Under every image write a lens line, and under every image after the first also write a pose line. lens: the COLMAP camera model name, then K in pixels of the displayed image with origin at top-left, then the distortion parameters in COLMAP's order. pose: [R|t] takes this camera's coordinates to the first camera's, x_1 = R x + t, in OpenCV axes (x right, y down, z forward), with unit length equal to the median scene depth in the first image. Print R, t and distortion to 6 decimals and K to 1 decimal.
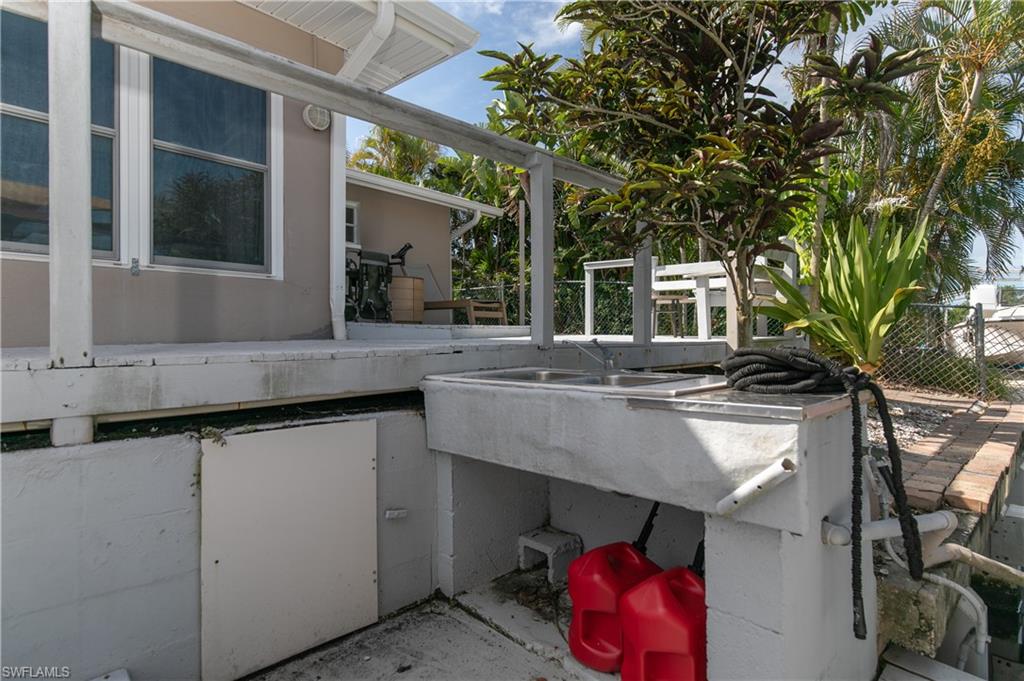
lens RADIAL K [[520.7, 0, 513.5], [0, 520.7, 346.0], [0, 0, 1]] dist [-0.001653, -0.001078]
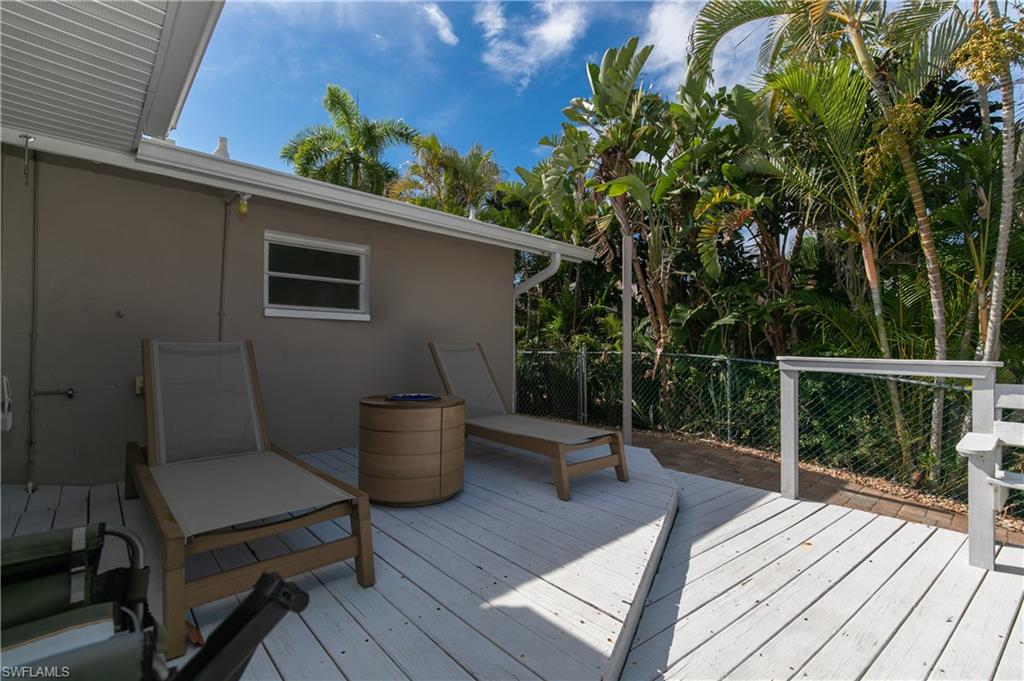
lens RADIAL K [[464.7, 0, 522.7], [0, 464.7, 344.4], [0, 0, 1]] dist [-0.000301, 0.000074]
pose [[0.996013, -0.001194, -0.089200, -0.047580], [-0.002250, 0.999256, -0.038491, -0.099907], [0.089180, 0.038538, 0.995270, 0.341441]]
